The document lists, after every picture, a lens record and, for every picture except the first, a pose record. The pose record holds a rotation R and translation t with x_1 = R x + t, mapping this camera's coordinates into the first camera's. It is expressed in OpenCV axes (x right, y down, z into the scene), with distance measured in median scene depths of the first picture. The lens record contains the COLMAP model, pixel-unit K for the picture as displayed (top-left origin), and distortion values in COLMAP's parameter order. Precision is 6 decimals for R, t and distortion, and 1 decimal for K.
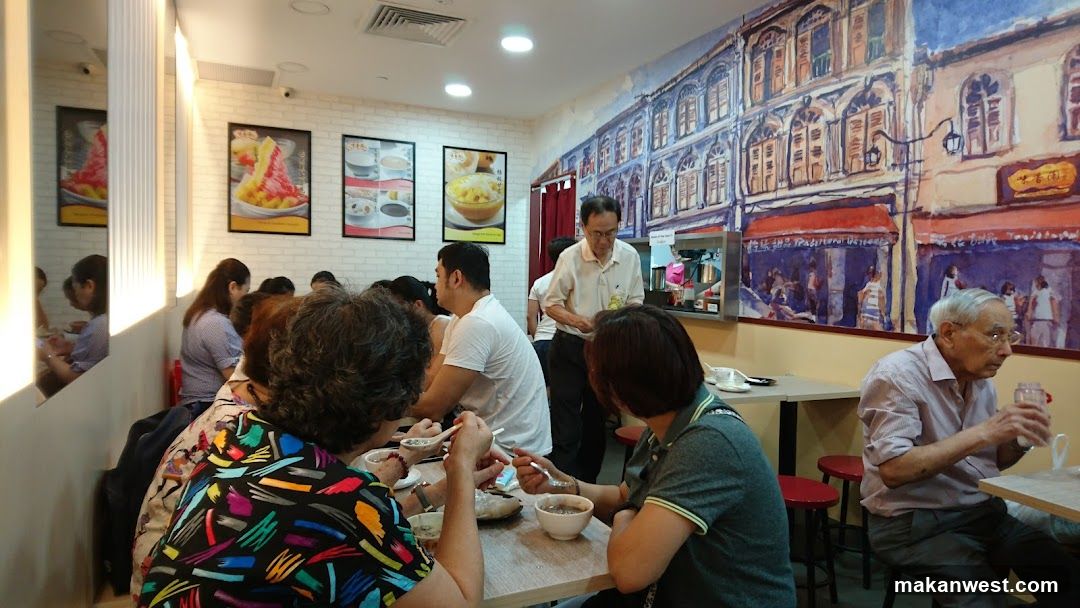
lens RADIAL K [[658.0, 0, 540.0], [0, 658.0, 304.0], [0, 0, 1]] dist [-0.001763, -0.001630]
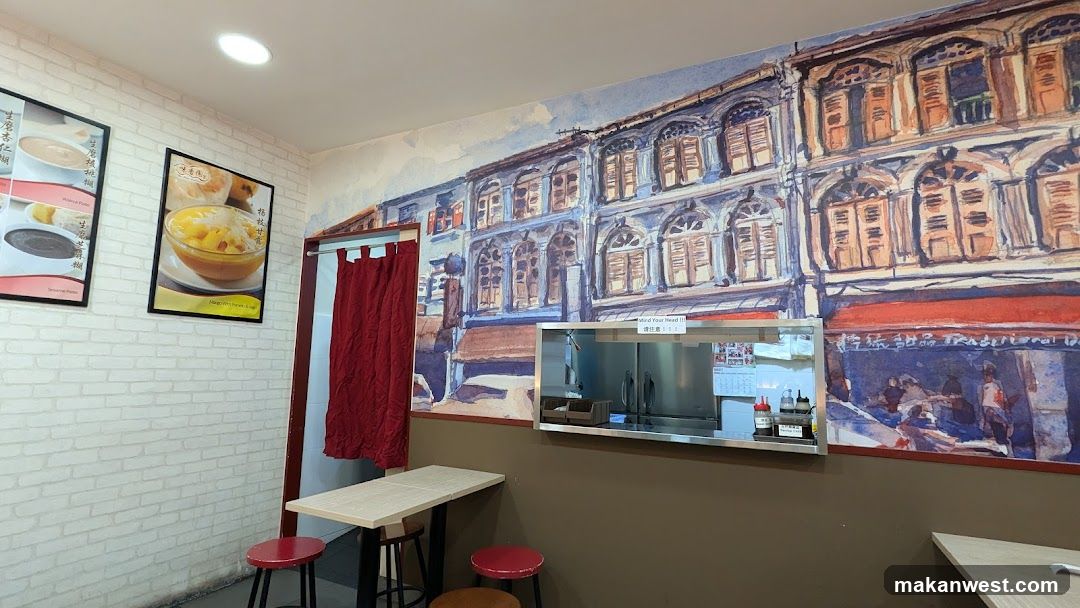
lens RADIAL K [[515.3, 0, 539.2], [0, 515.3, 297.8], [0, 0, 1]] dist [0.010205, 0.000528]
pose [[0.775424, 0.077197, 0.626705, -0.281650], [0.021190, 0.988758, -0.148013, -0.058198], [-0.631085, 0.128053, 0.765071, 0.760418]]
